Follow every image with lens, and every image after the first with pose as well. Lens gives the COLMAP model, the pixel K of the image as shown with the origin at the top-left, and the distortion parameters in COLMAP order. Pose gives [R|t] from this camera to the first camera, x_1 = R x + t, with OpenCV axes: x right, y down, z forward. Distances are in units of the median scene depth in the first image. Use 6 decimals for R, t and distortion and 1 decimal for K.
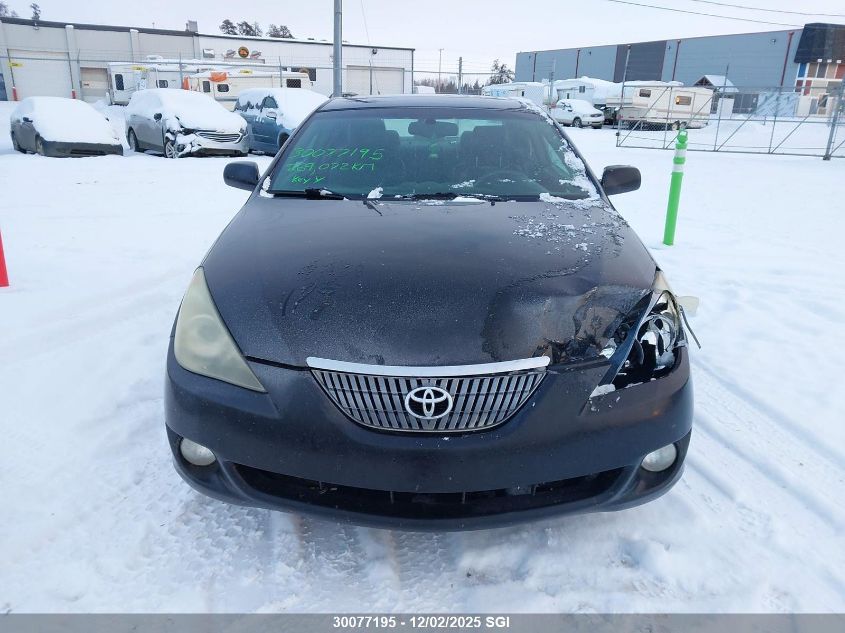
lens RADIAL K [[644.0, 0, 427.6], [0, 644.0, 311.0], [0, 0, 1]] dist [0.020684, -0.010326]
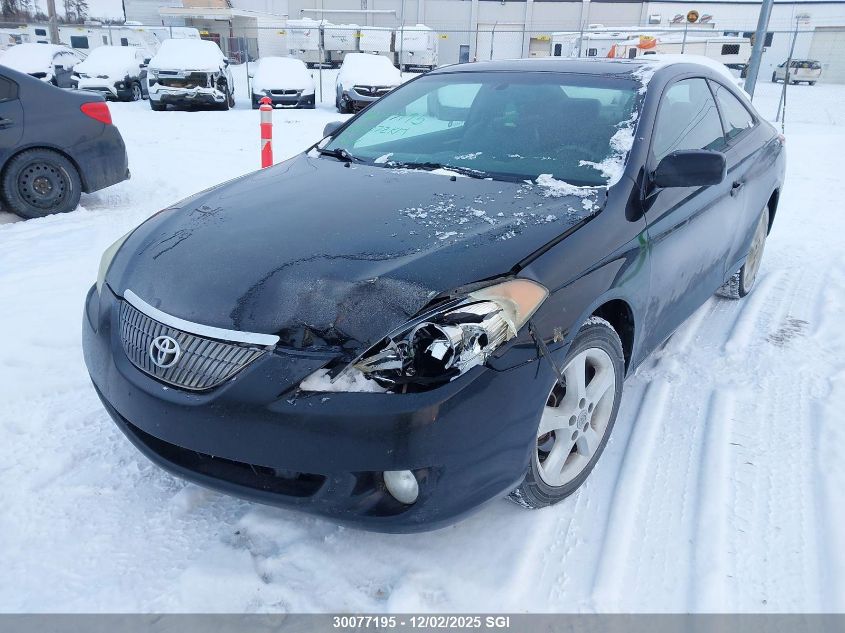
lens RADIAL K [[644.0, 0, 428.1], [0, 644.0, 320.2], [0, 0, 1]] dist [0.020684, -0.010326]
pose [[0.818413, 0.212200, -0.534015, 0.766961], [-0.182045, 0.977196, 0.109308, -0.085244], [0.545032, 0.007756, 0.838379, 0.297227]]
